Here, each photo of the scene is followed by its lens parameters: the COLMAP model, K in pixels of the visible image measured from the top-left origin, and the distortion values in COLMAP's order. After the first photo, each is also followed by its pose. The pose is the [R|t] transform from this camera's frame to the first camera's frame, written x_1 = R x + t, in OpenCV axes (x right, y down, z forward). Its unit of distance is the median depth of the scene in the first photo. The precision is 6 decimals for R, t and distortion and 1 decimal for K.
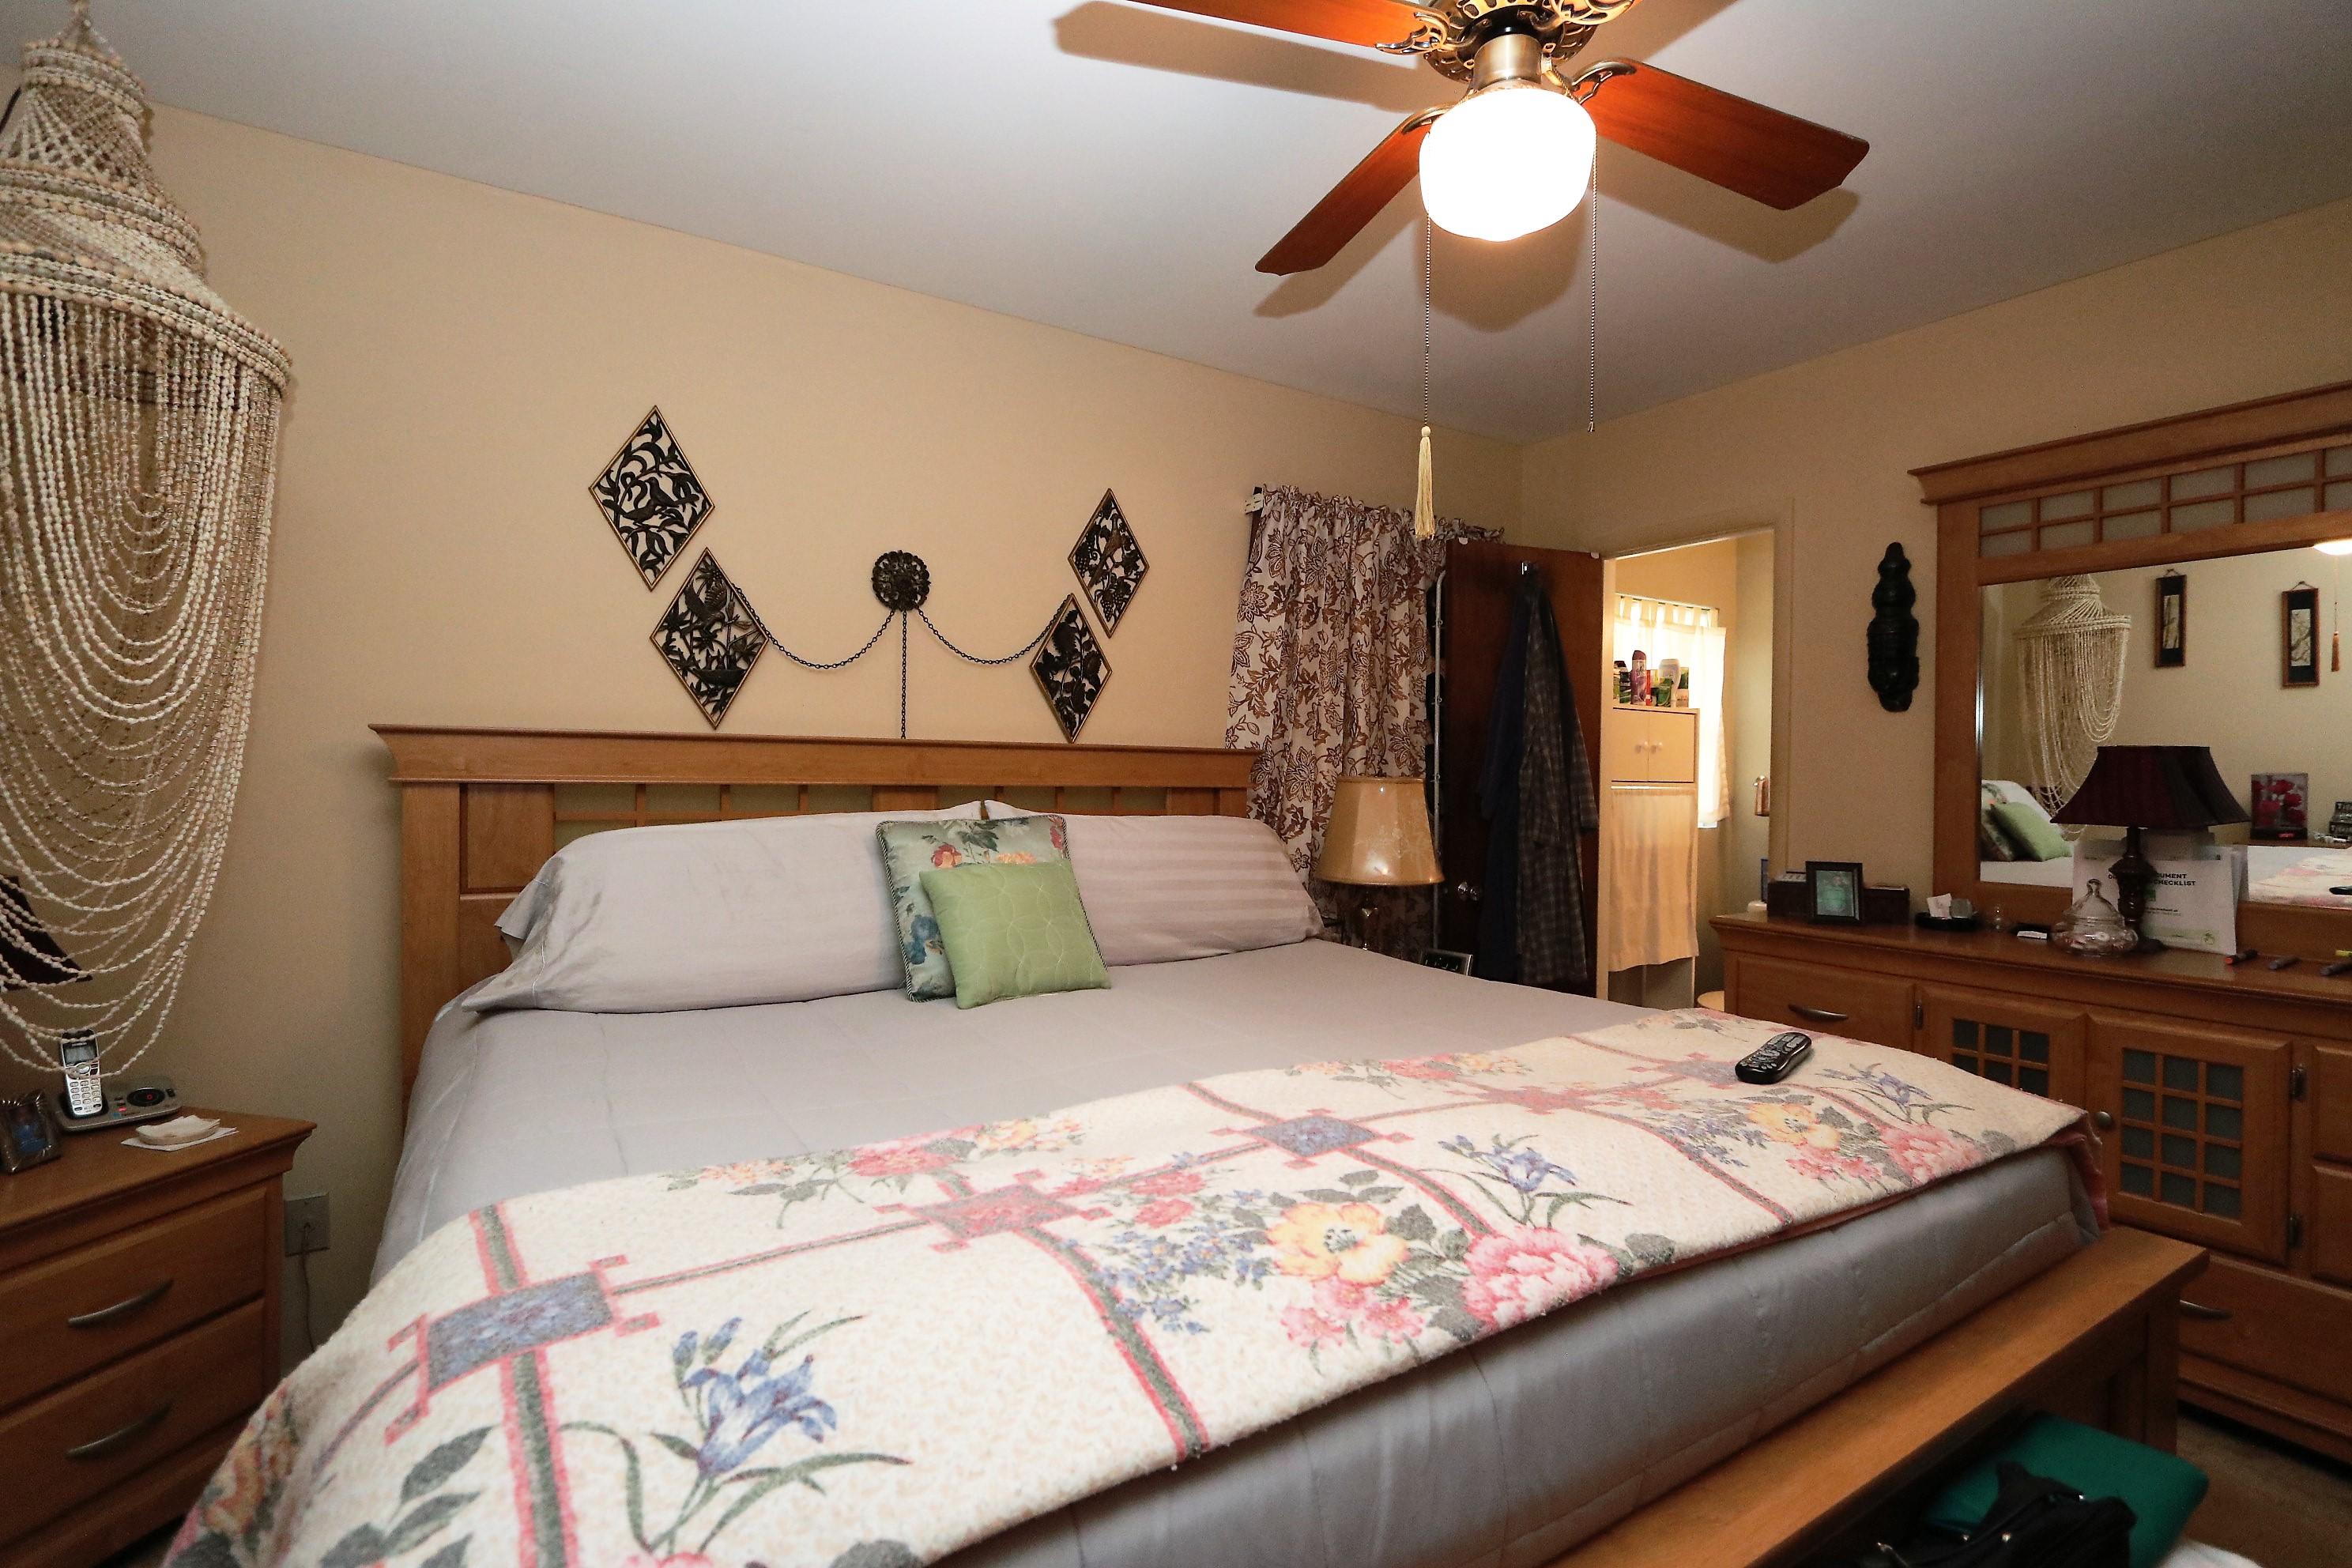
lens RADIAL K [[1094.4, 0, 1165.8], [0, 1094.4, 790.7], [0, 0, 1]] dist [-0.012982, 0.001873]
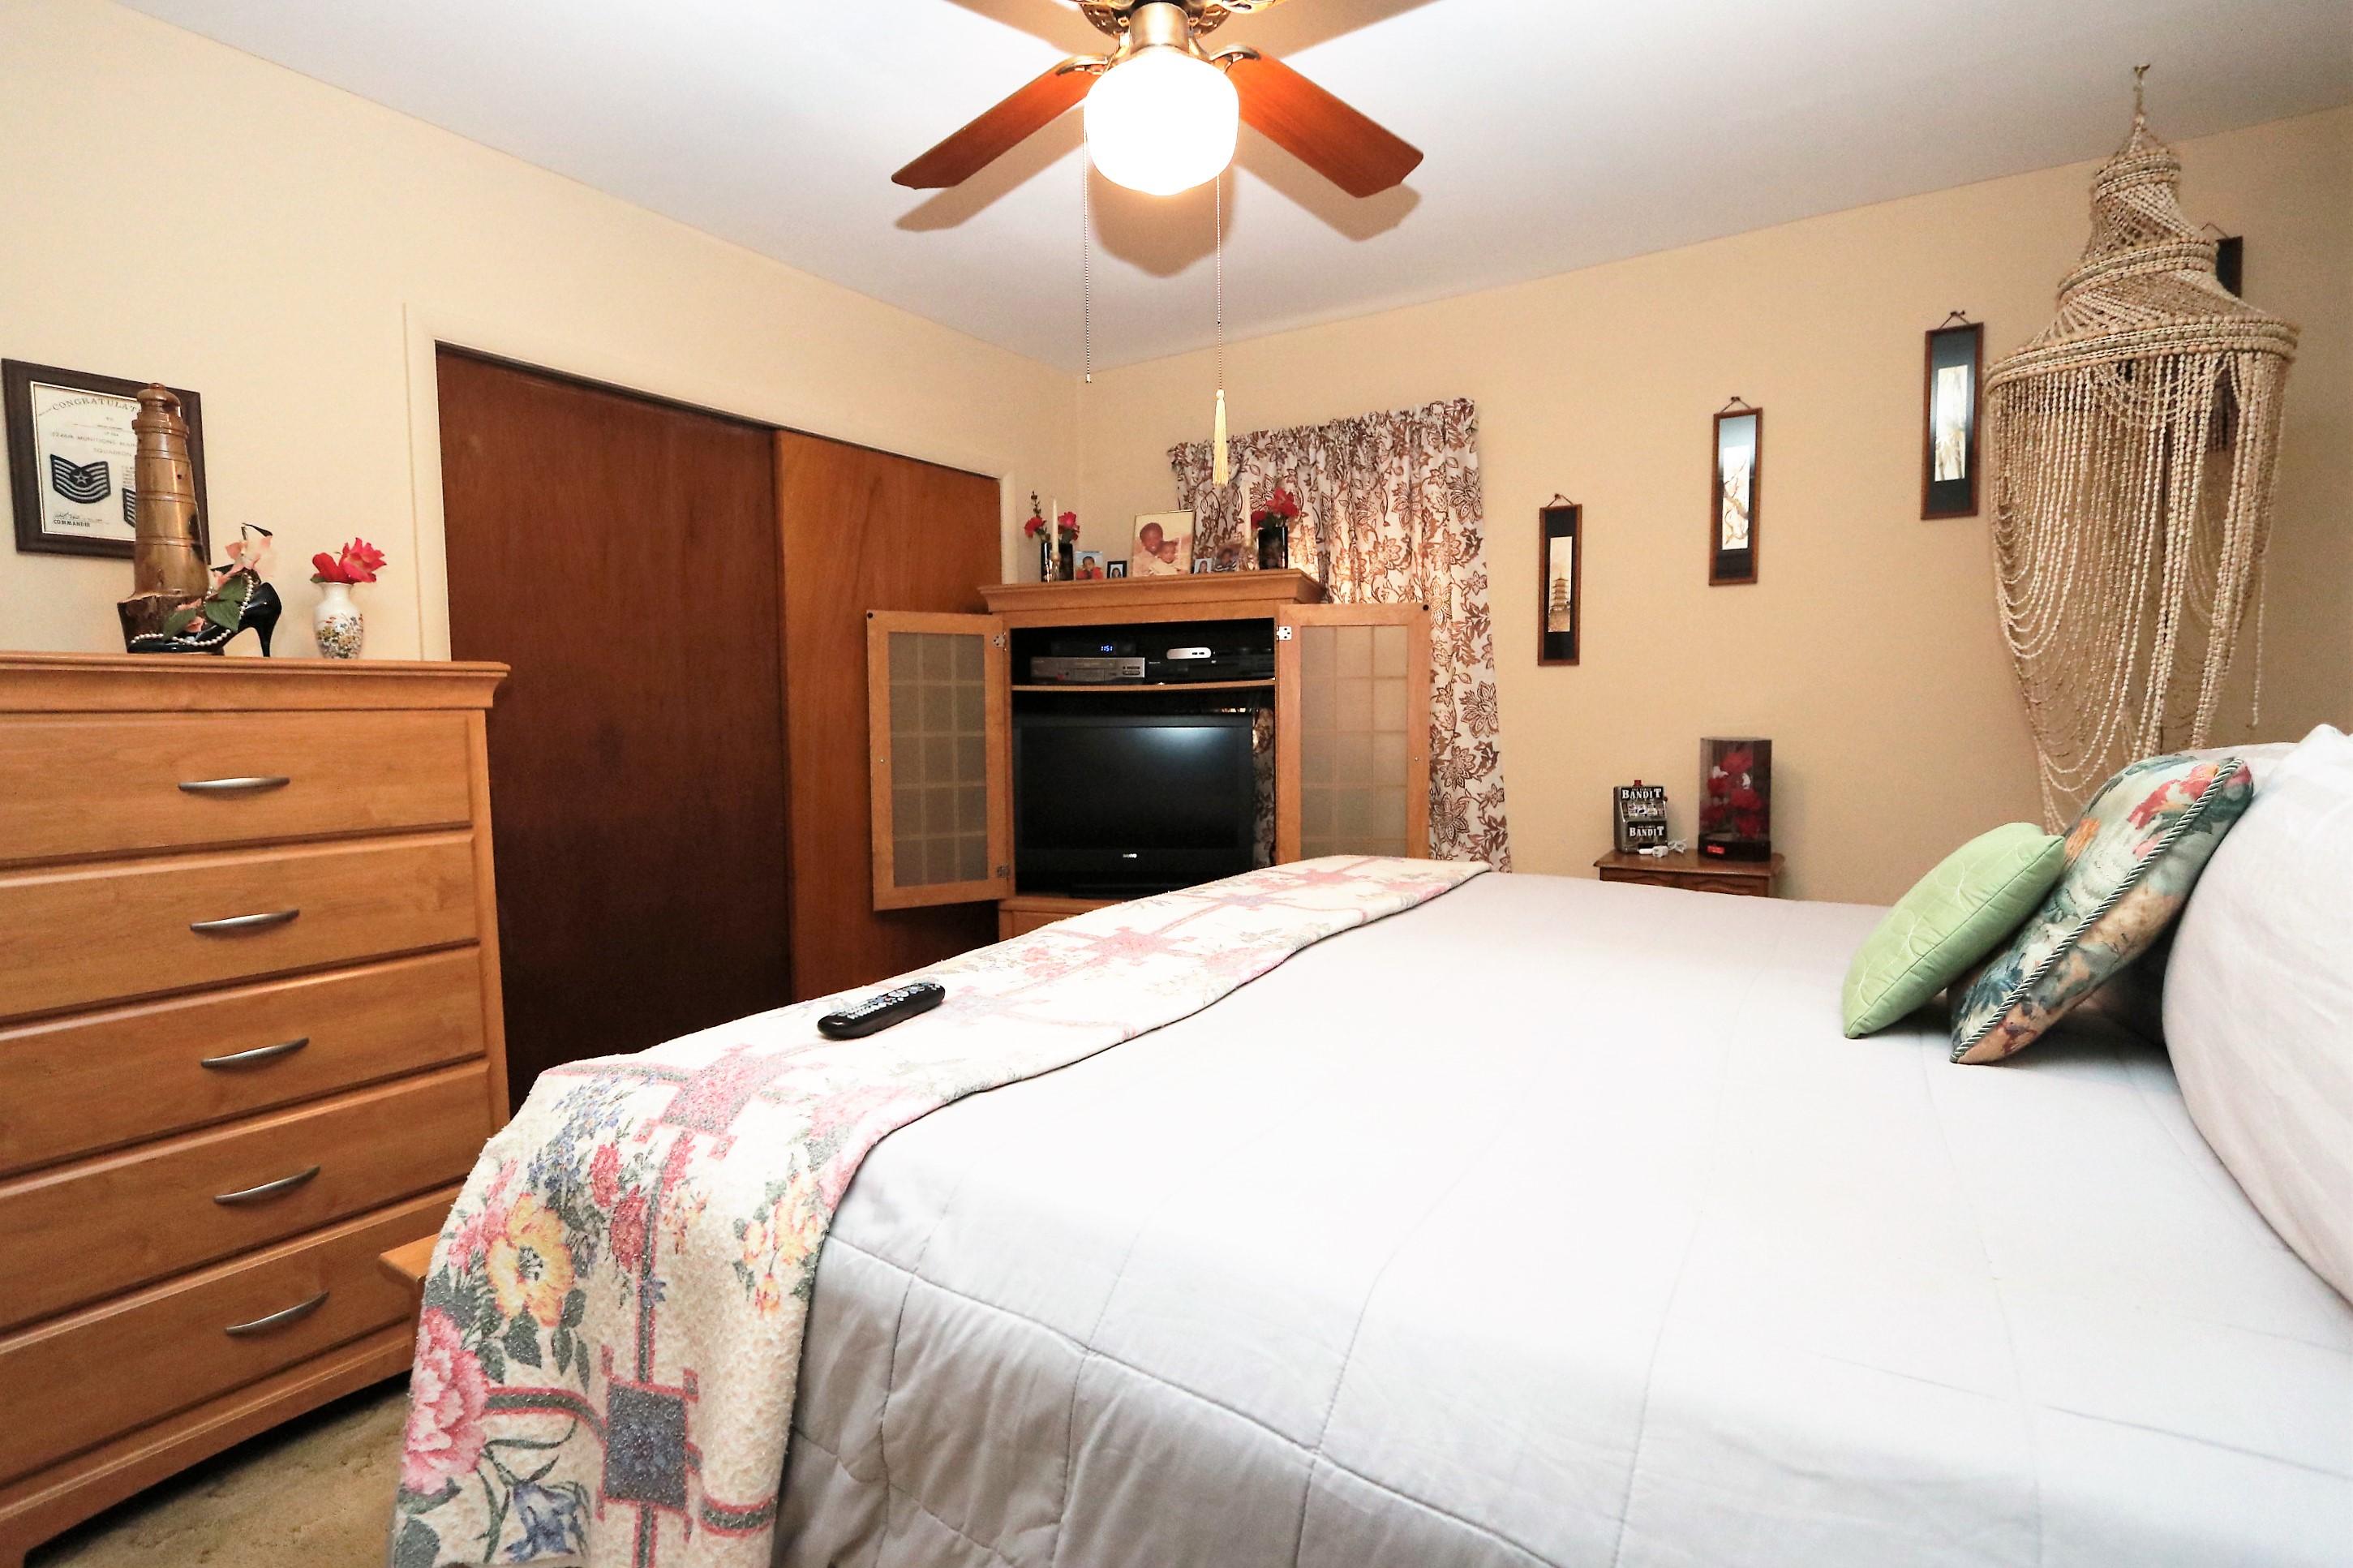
lens RADIAL K [[1131.5, 0, 1179.0], [0, 1131.5, 799.2], [0, 0, 1]] dist [-0.008864, 0.000165]
pose [[-0.905460, 0.030572, -0.423329, 0.426121], [-0.006510, 0.996285, 0.085875, 0.002399], [0.424382, 0.080512, -0.901897, 1.131628]]
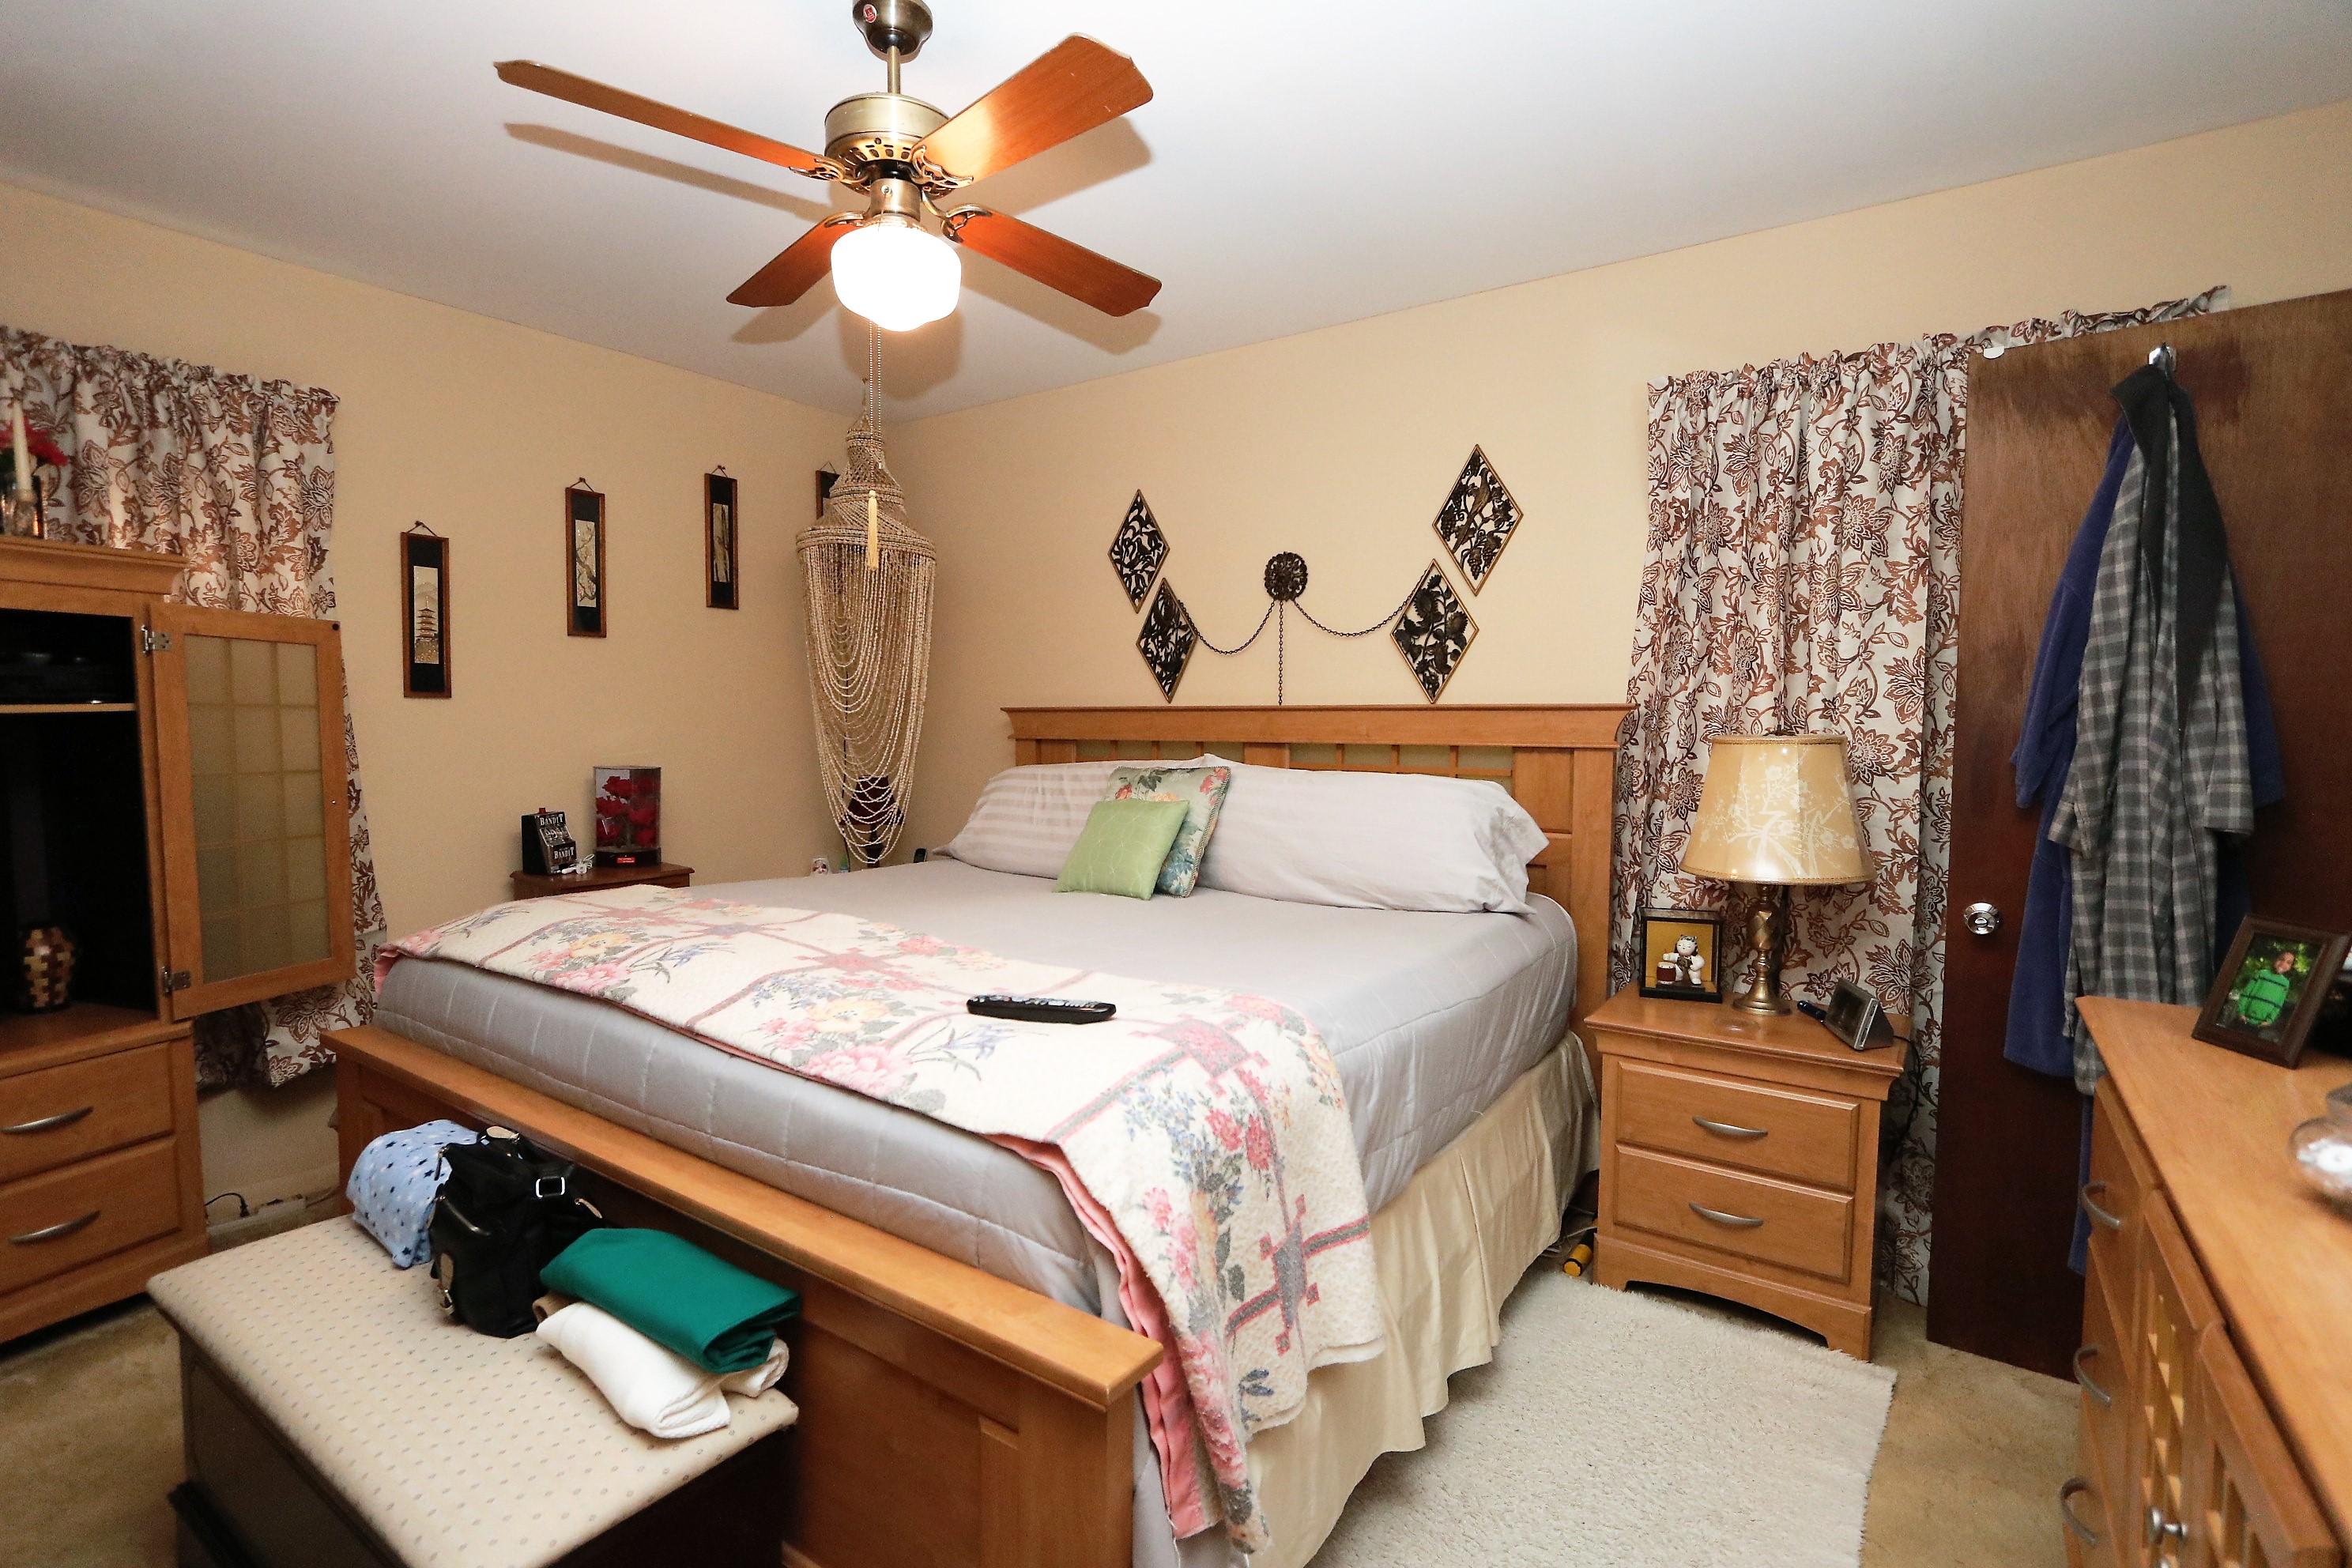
lens RADIAL K [[1094.4, 0, 1165.8], [0, 1094.4, 790.7], [0, 0, 1]] dist [-0.012982, 0.001873]
pose [[0.386460, 0.045582, -0.921179, 0.918490], [-0.013711, 0.998952, 0.043679, -0.002619], [0.922204, -0.004249, 0.386679, 0.426785]]
